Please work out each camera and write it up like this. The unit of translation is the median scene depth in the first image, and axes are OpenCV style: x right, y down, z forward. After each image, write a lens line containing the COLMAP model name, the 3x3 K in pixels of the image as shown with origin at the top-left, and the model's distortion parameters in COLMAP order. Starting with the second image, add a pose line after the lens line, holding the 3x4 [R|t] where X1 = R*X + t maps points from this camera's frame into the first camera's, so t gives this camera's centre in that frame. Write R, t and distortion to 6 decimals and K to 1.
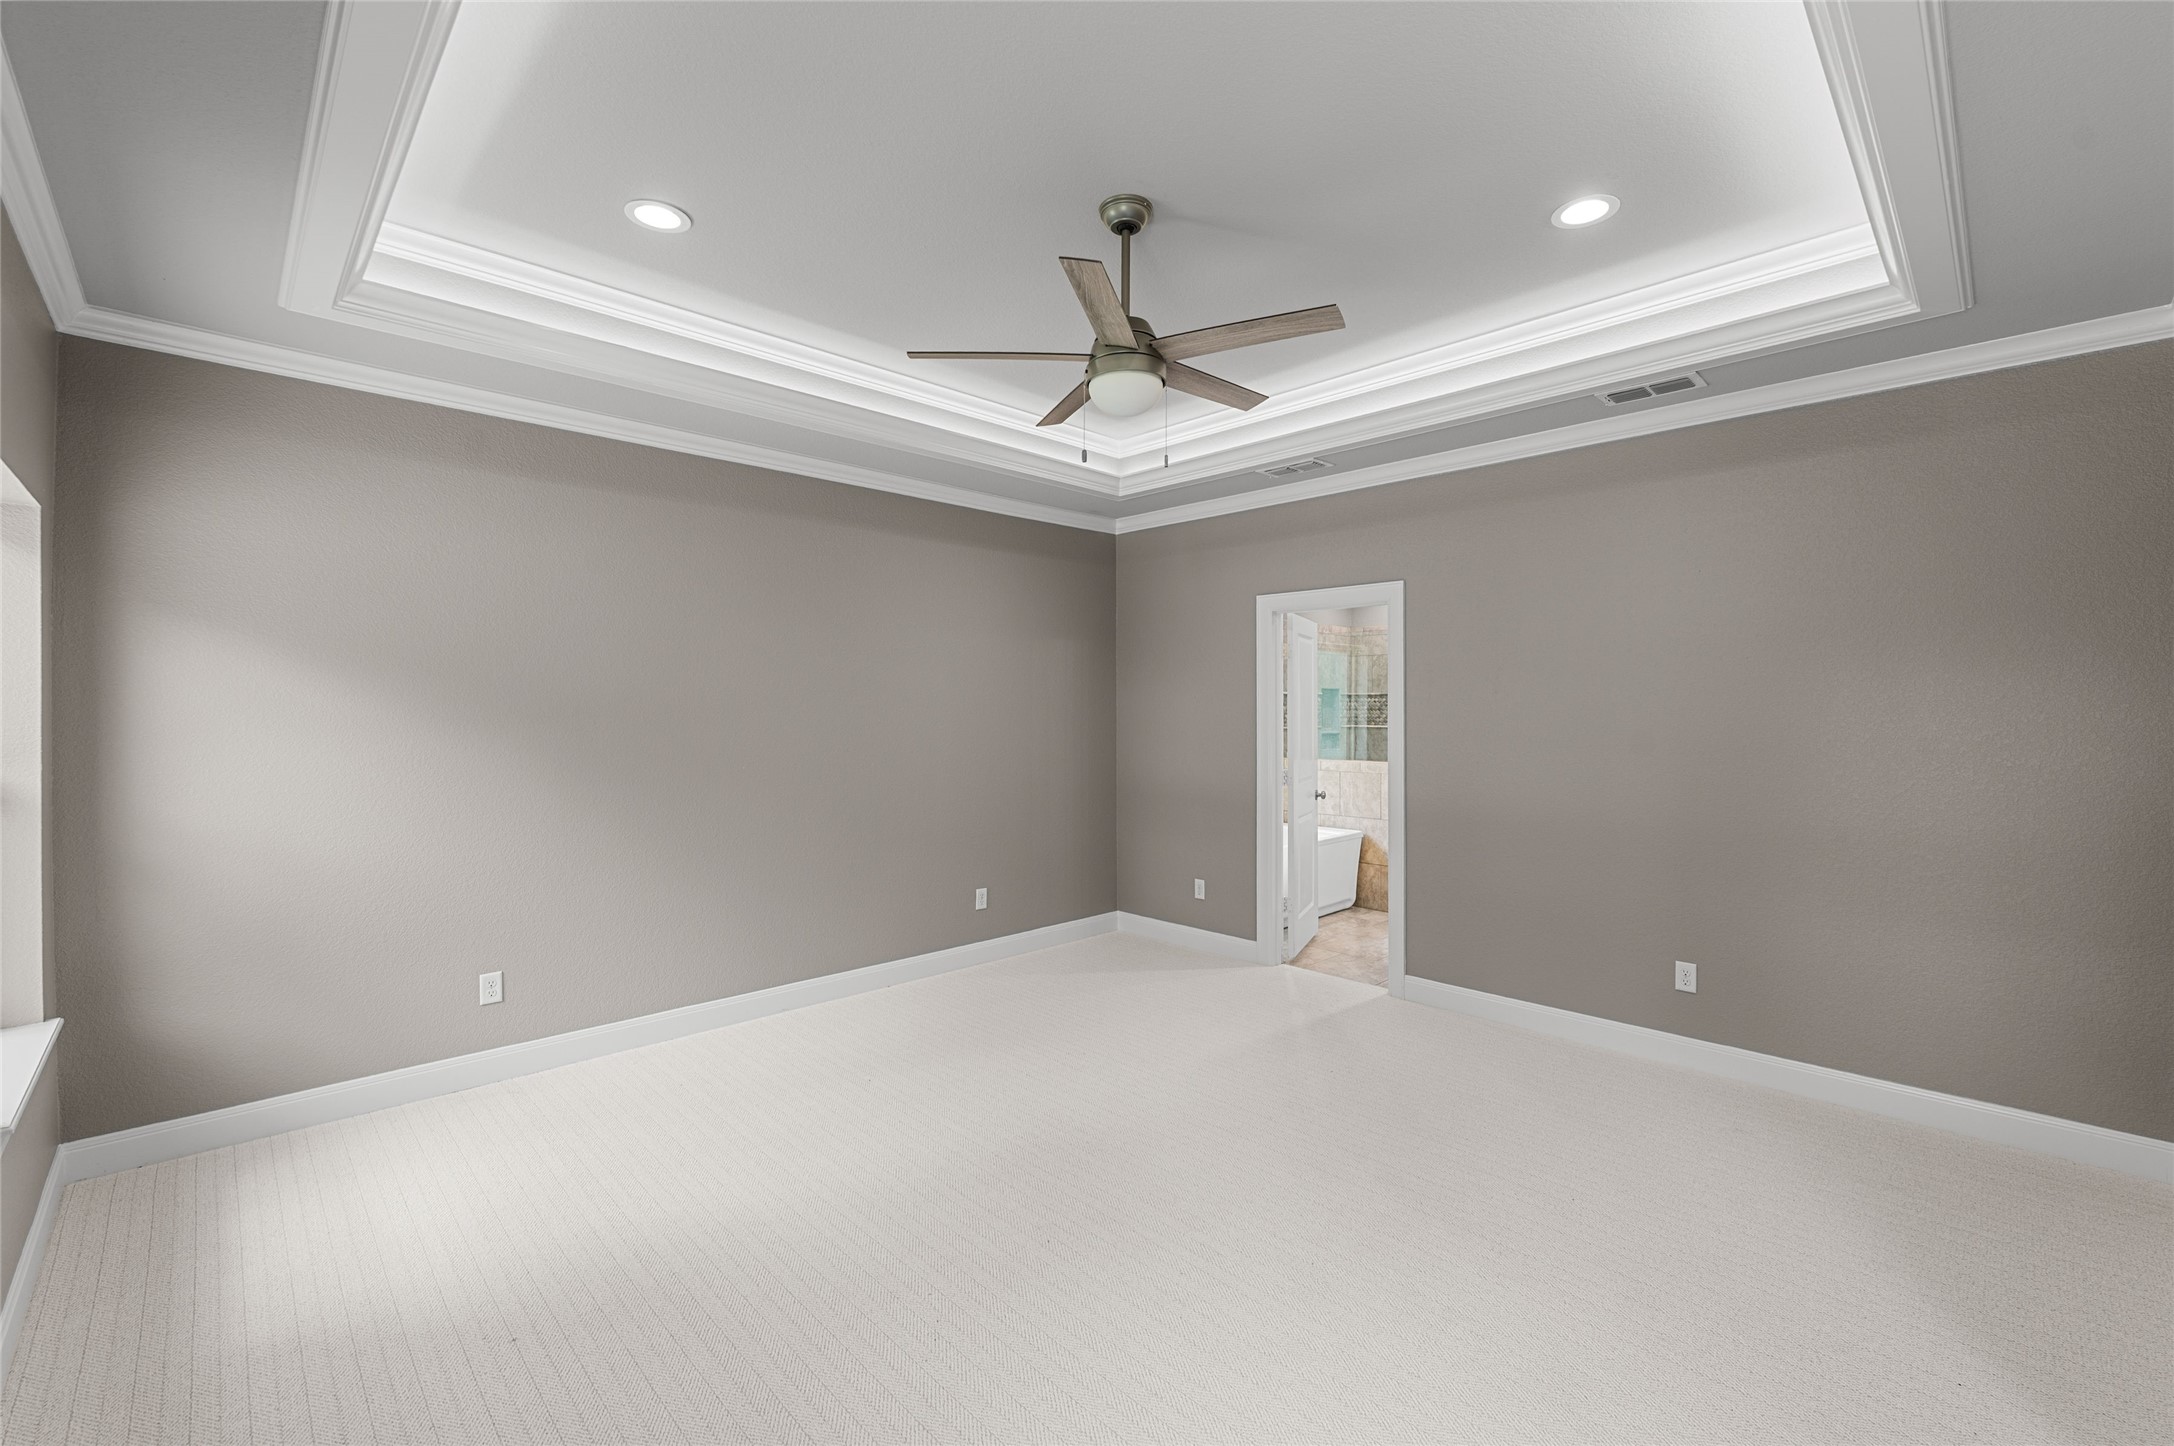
lens RADIAL K [[883.6, 0, 1087.5], [0, 883.6, 720.5], [0, 0, 1]] dist [-0.000679, -0.000070]
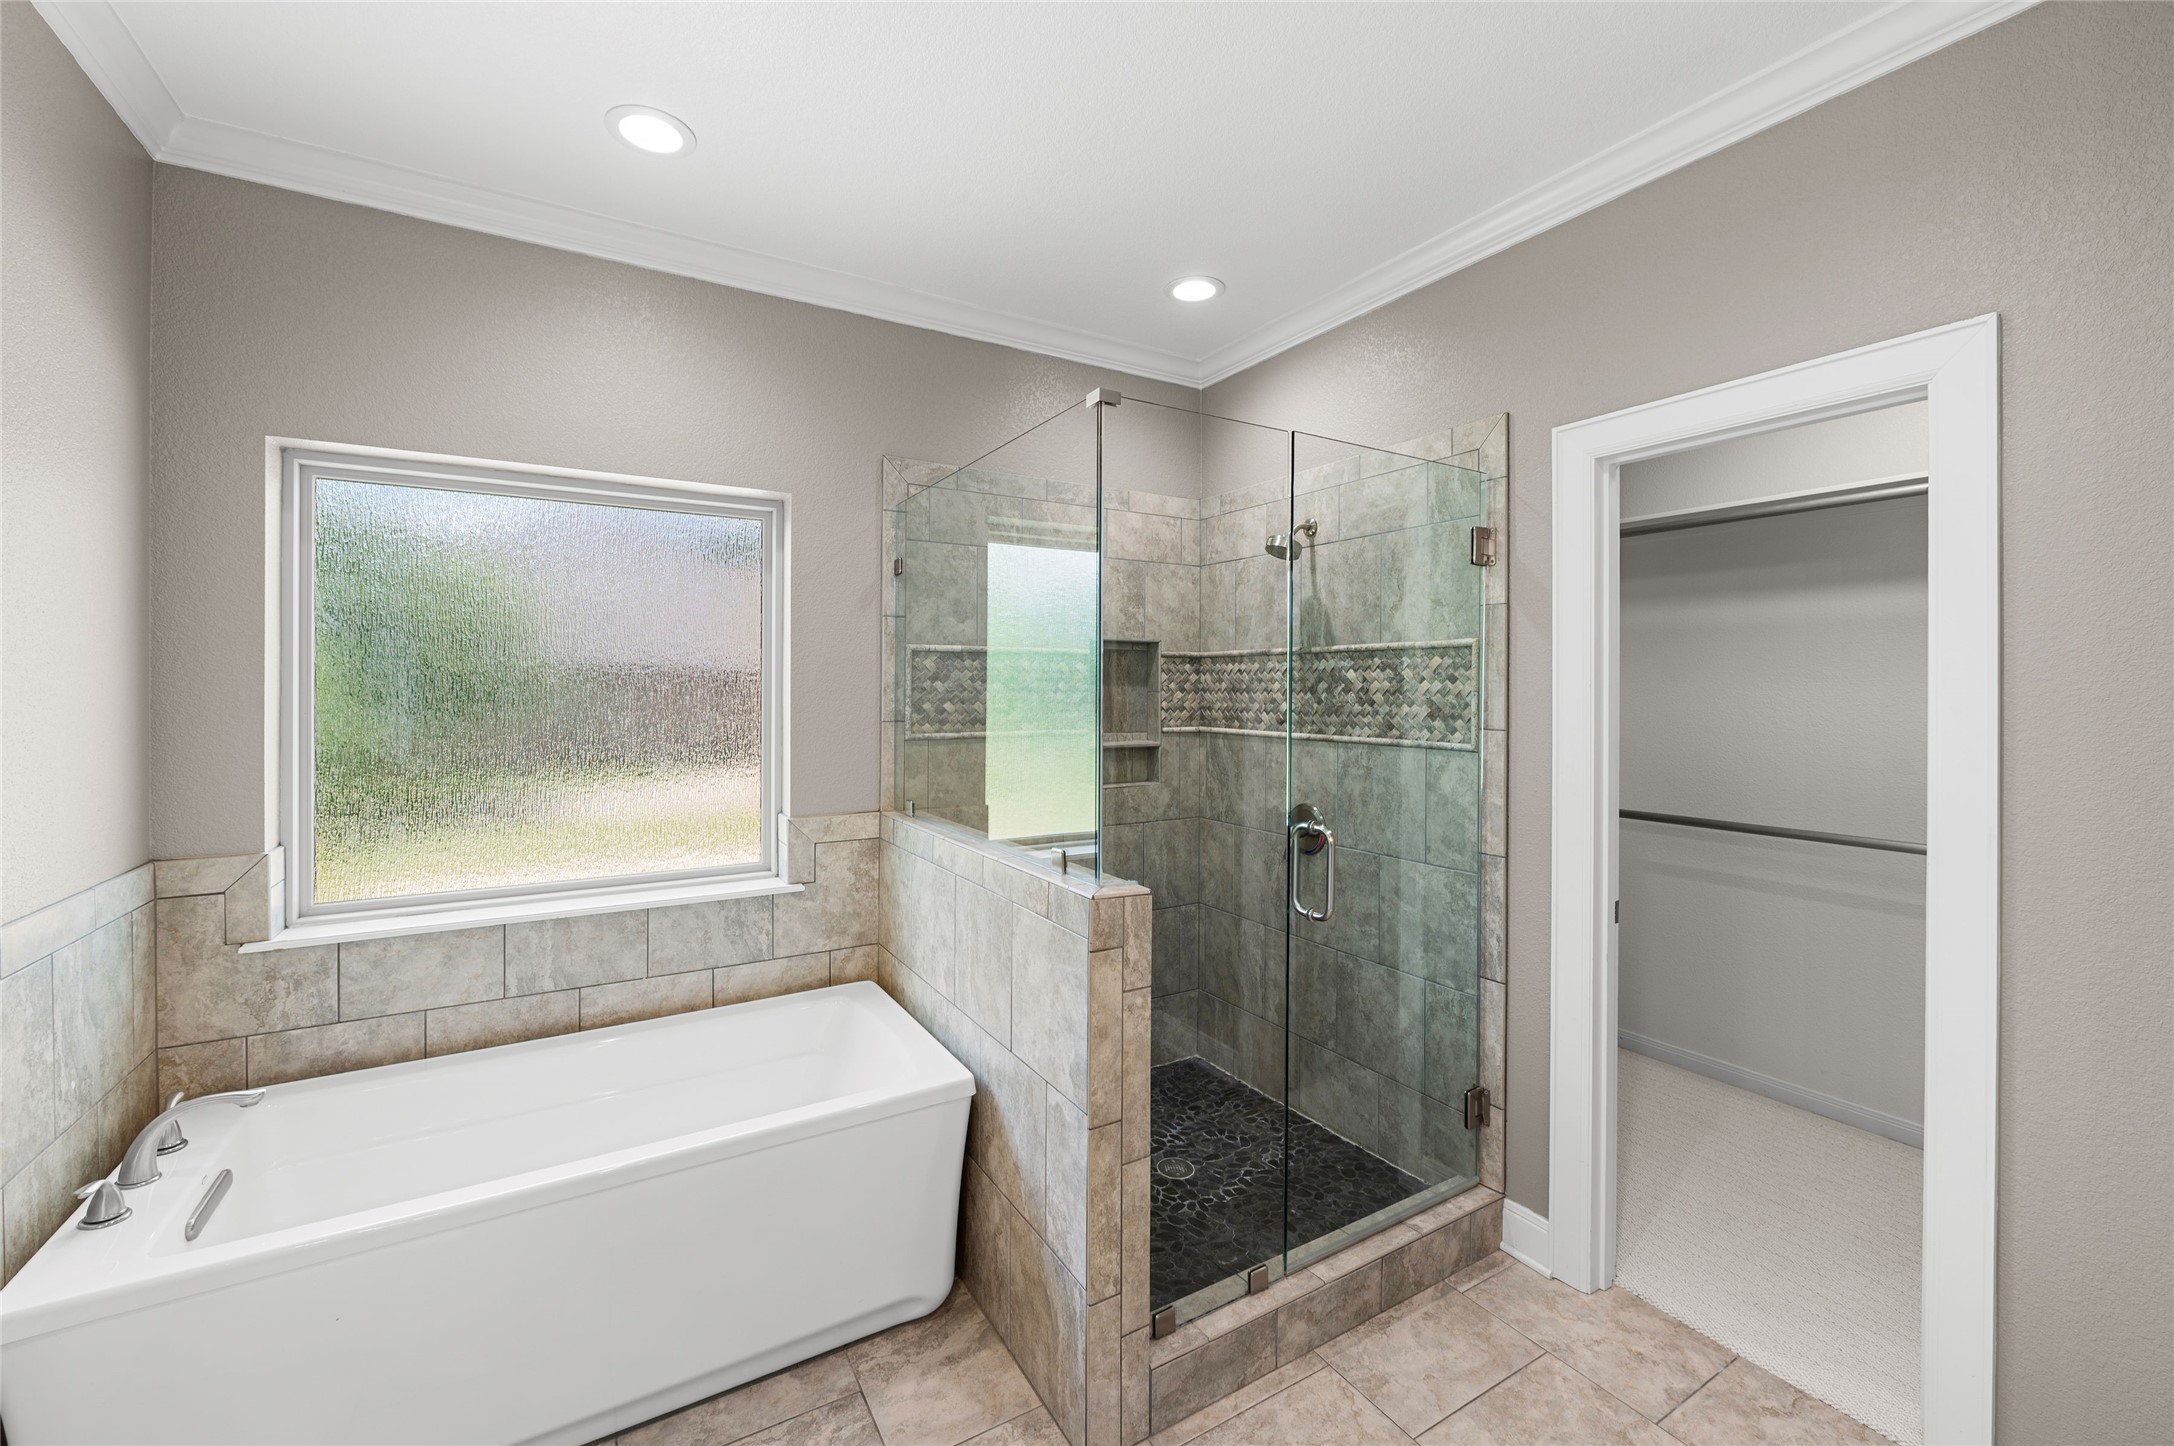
lens RADIAL K [[883.6, 0, 1089.6], [0, 883.6, 707.0], [0, 0, 1]] dist [-0.000679, -0.000070]
pose [[0.973285, -0.000959, -0.229598, 0.350465], [0.000800, 0.999999, -0.000786, -0.004234], [0.229599, 0.000581, 0.973285, 0.581467]]
